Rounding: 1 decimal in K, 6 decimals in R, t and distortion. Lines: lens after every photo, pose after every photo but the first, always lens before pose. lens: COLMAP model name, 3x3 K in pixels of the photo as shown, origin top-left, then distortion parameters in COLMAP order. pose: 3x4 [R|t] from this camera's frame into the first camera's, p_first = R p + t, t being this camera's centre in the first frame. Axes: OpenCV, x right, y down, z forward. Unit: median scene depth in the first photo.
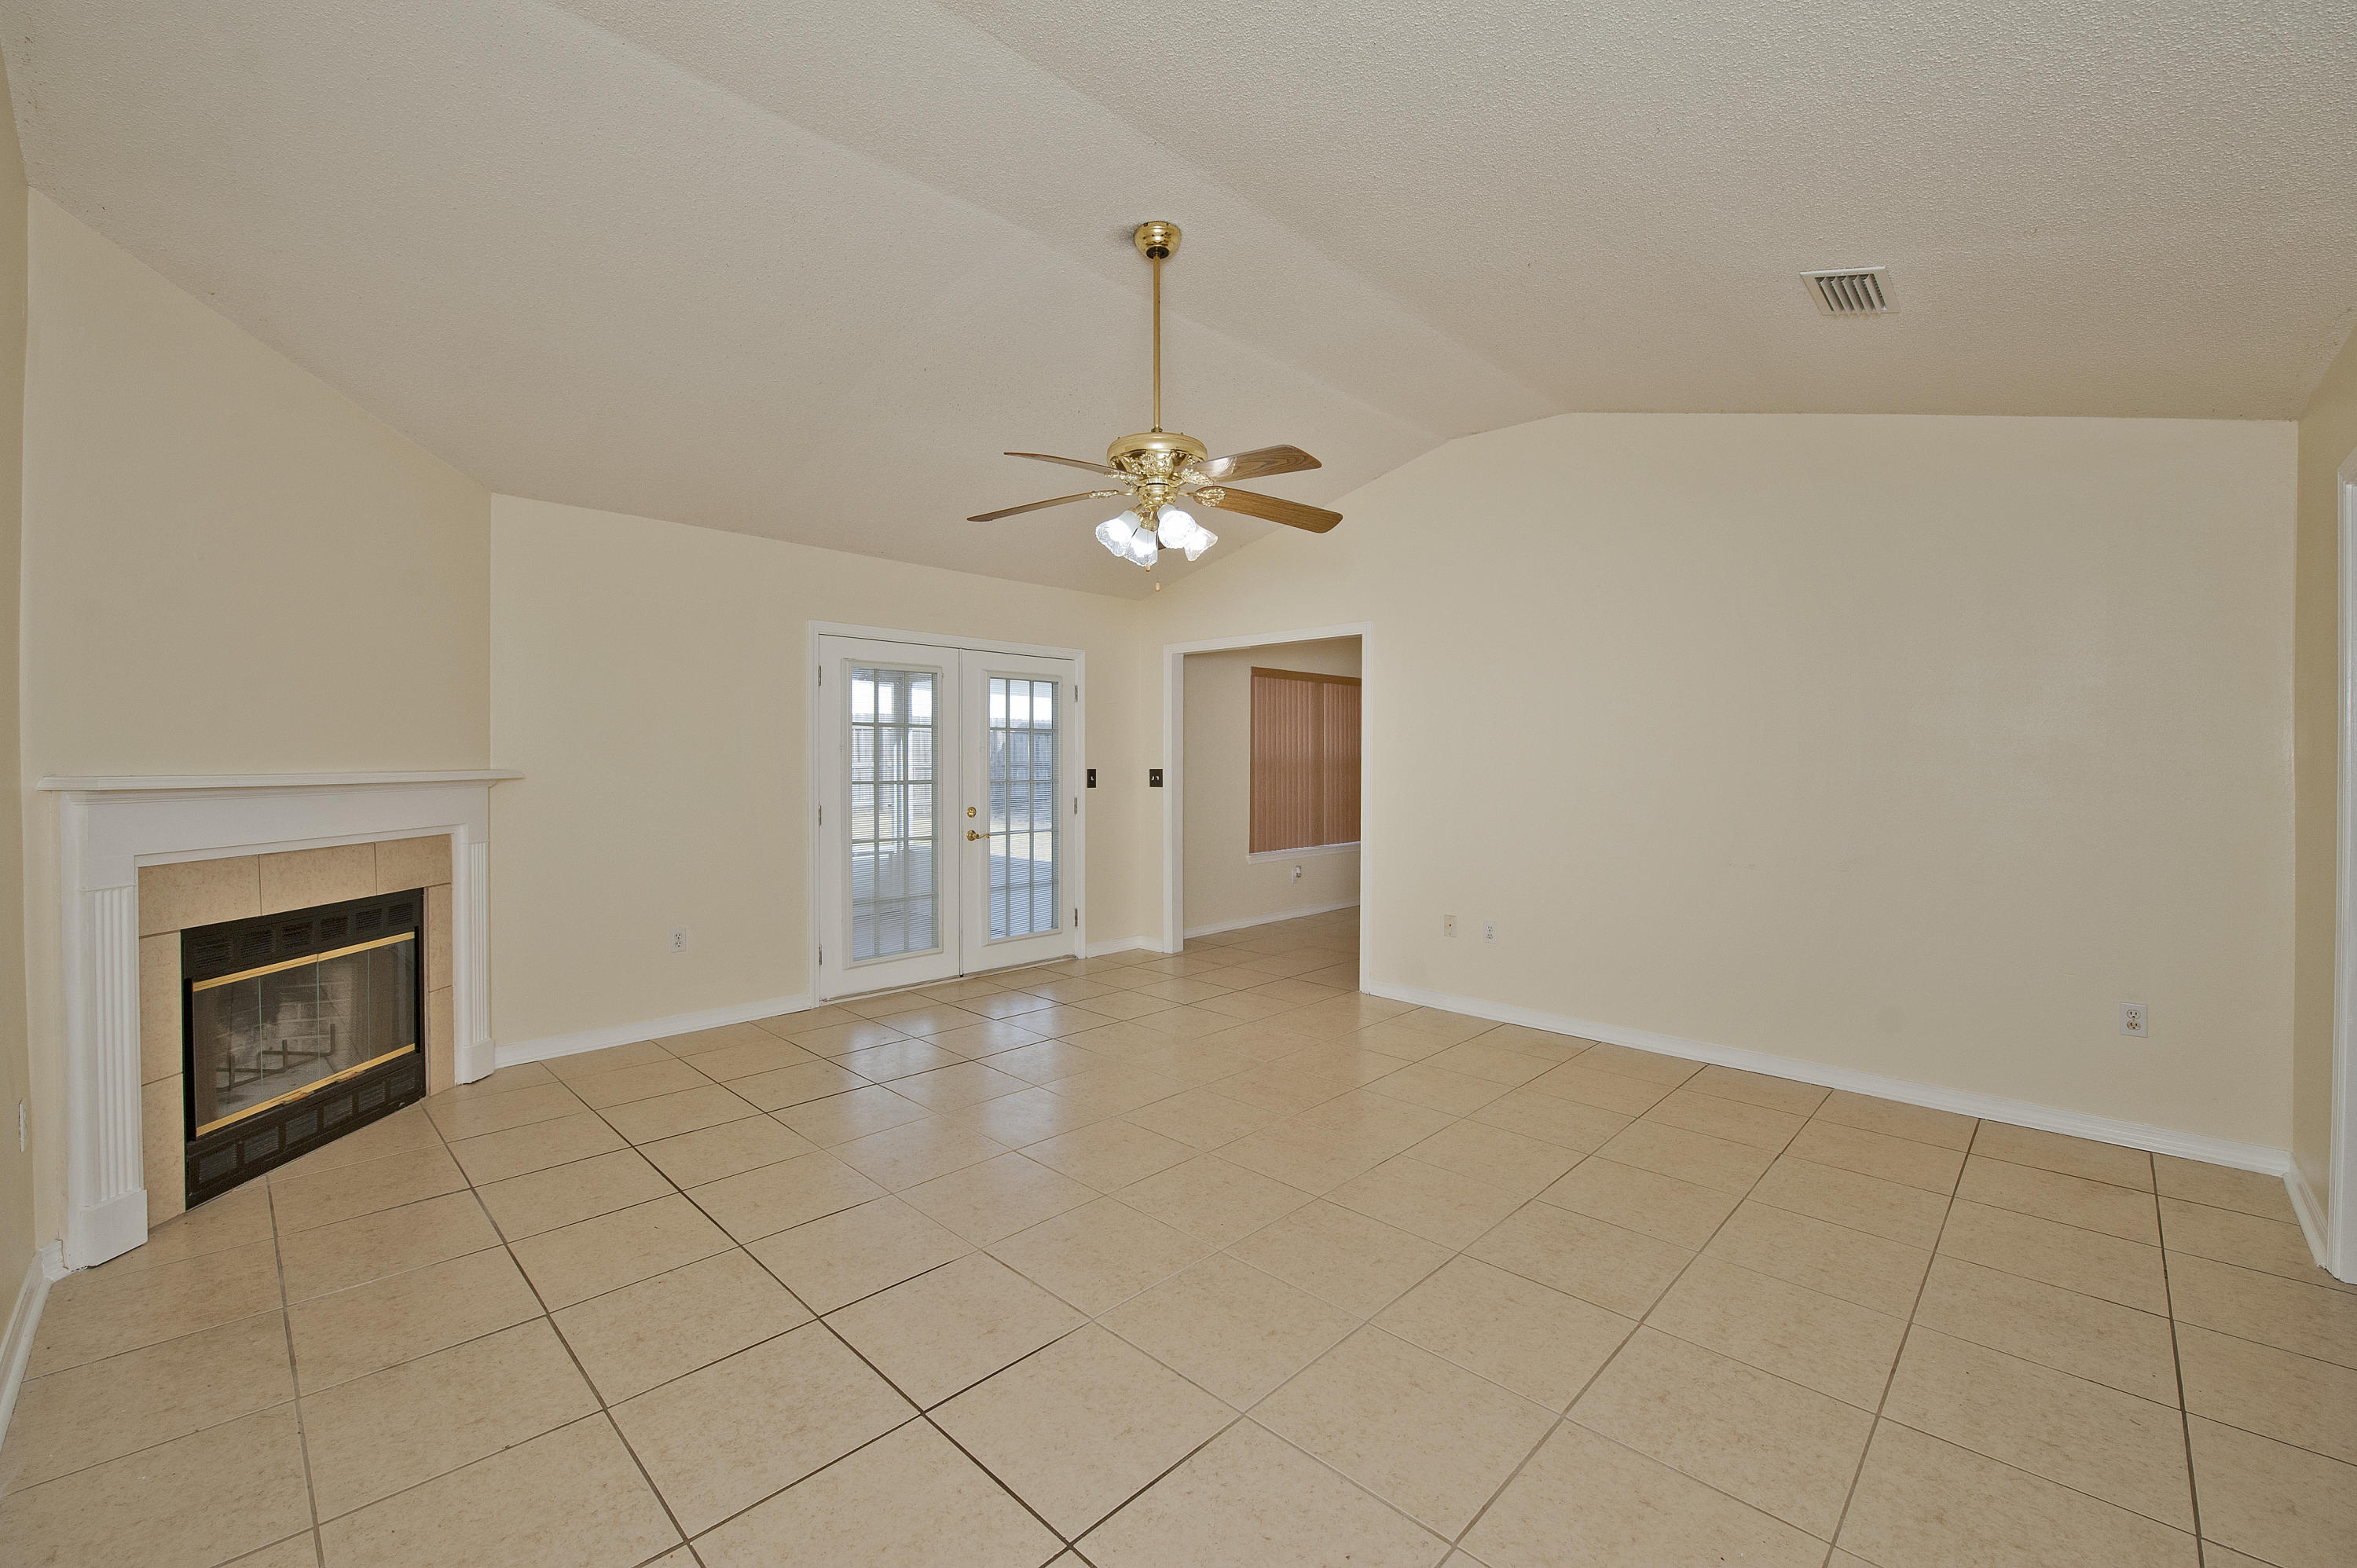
lens RADIAL K [[968.3, 0, 1109.0], [0, 968.3, 757.4], [0, 0, 1]] dist [-0.014103, -0.002005]
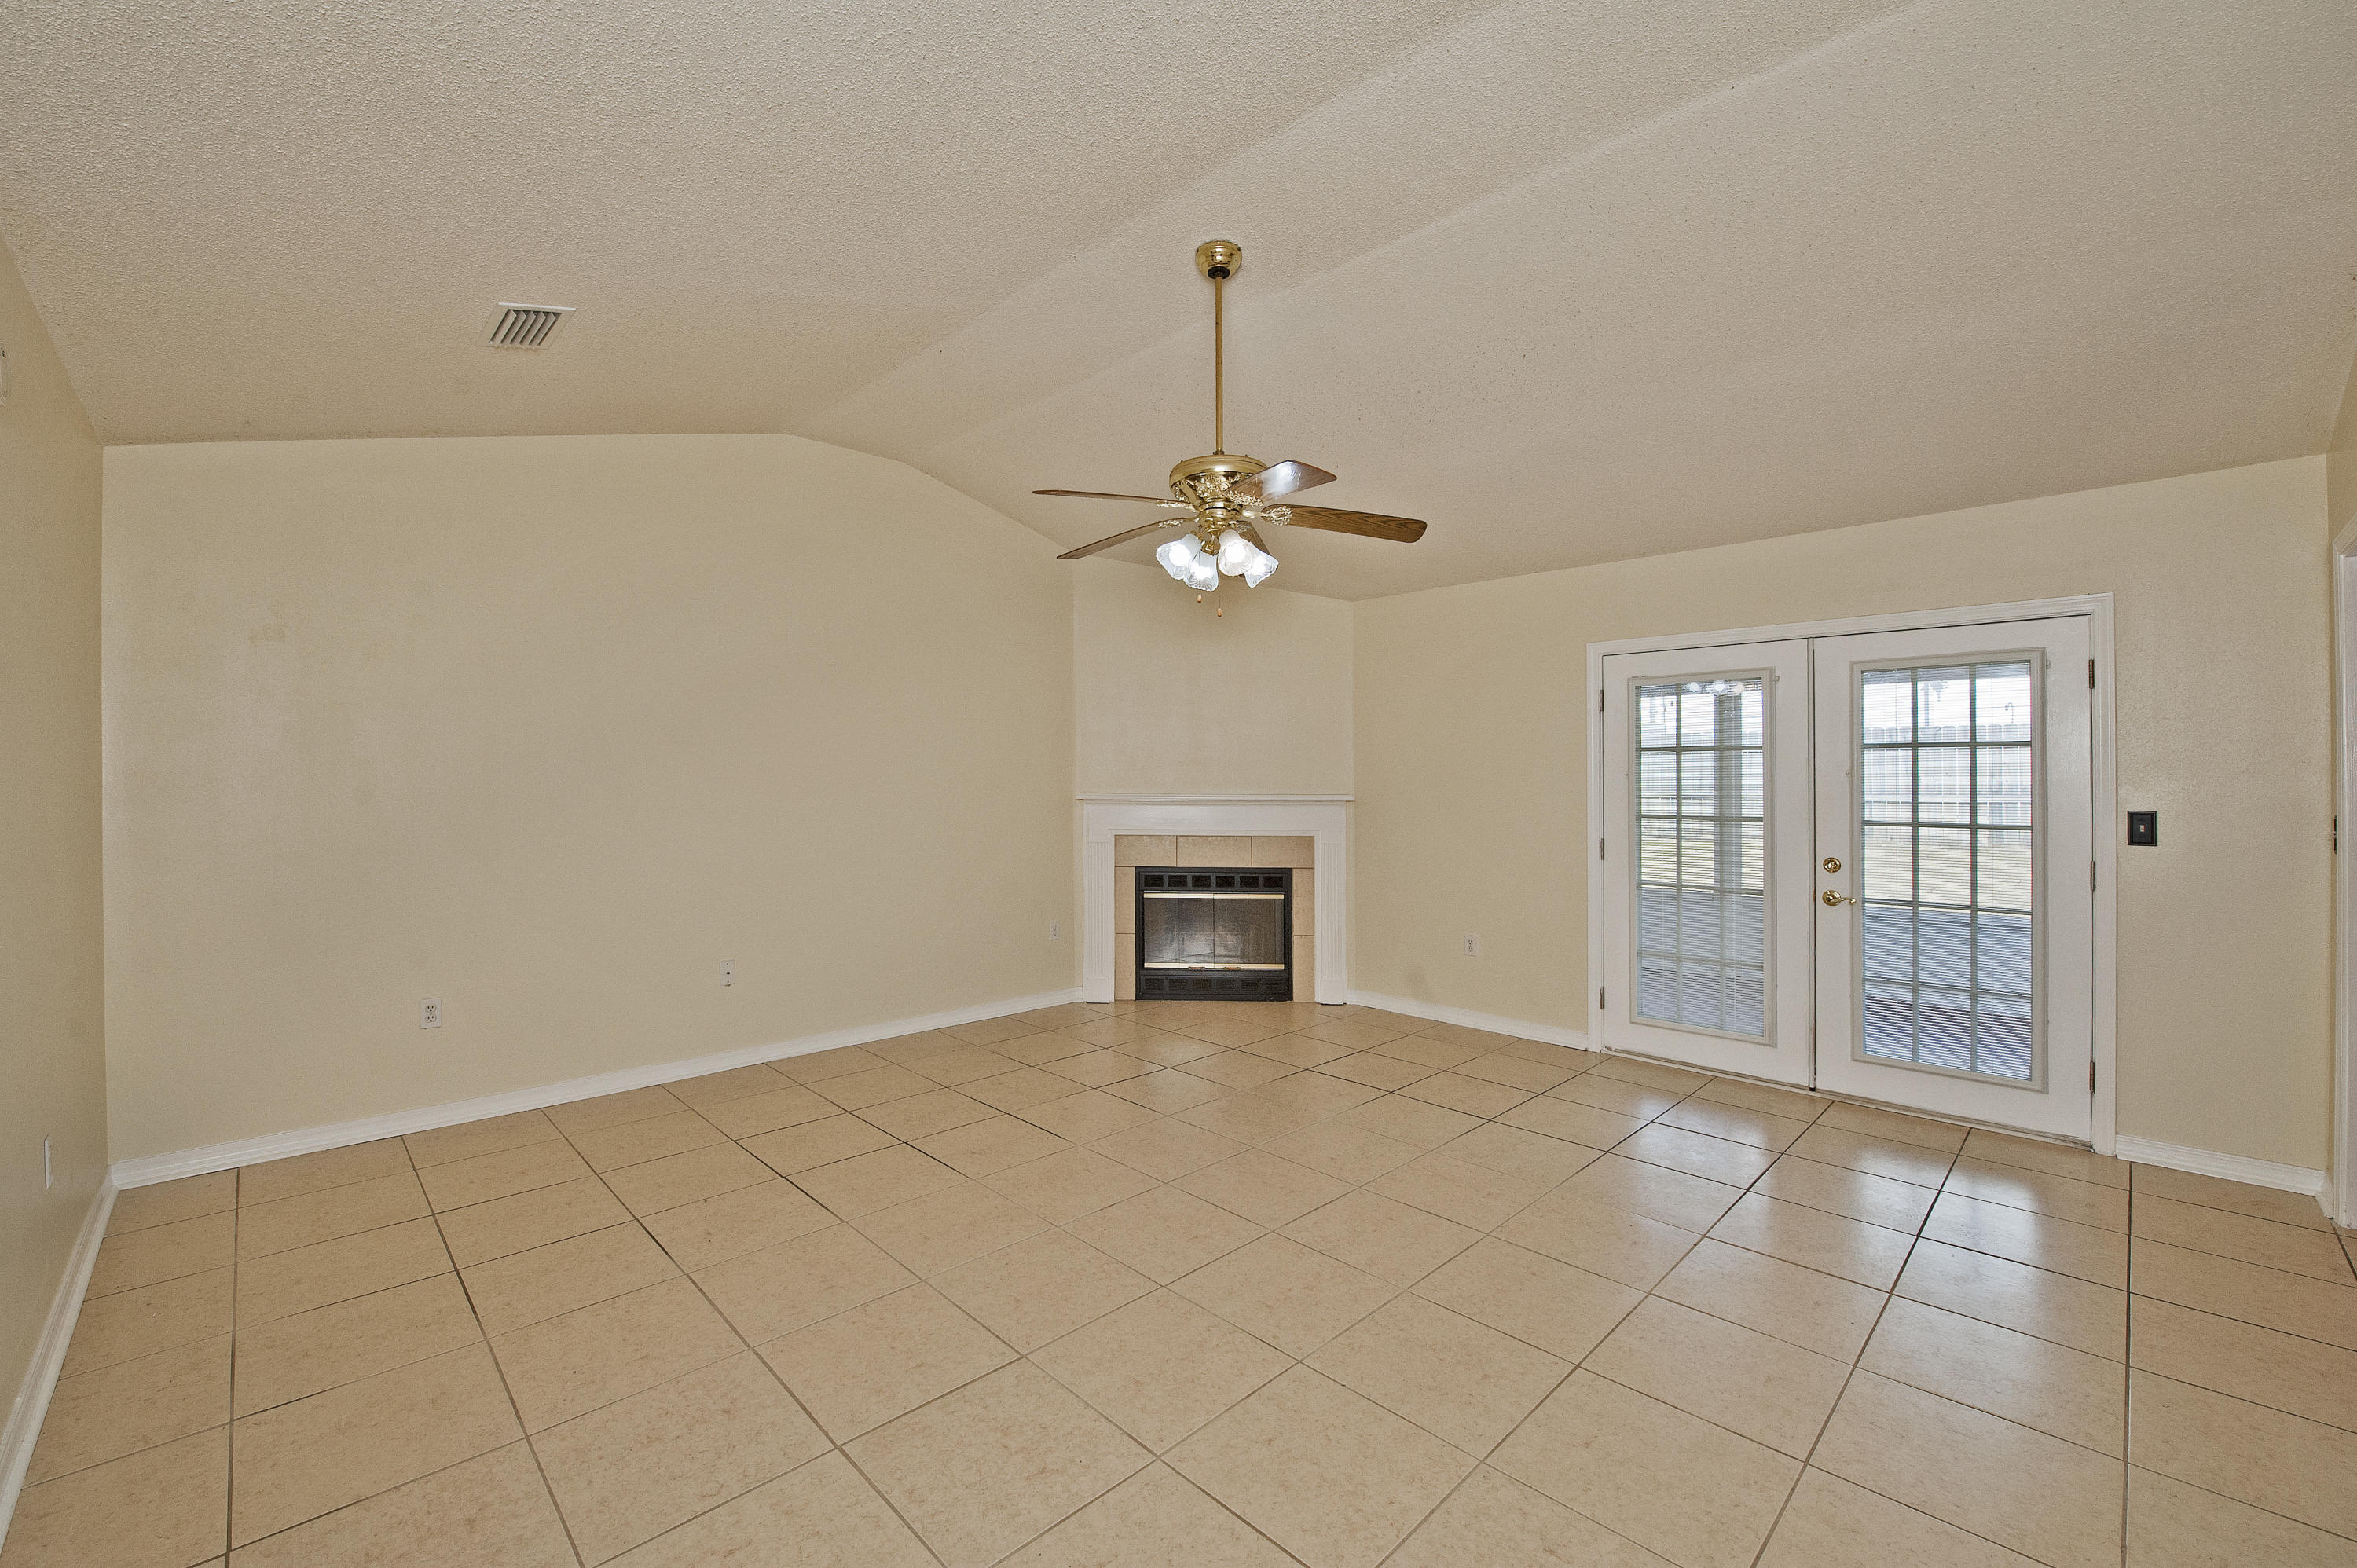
lens RADIAL K [[968.3, 0, 1180.3], [0, 968.3, 777.8], [0, 0, 1]] dist [-0.014103, -0.002005]
pose [[-0.000292, -0.008558, -0.999963, 0.848092], [-0.002894, 0.999959, -0.008557, 0.000142], [0.999996, 0.002892, -0.000317, 0.781839]]
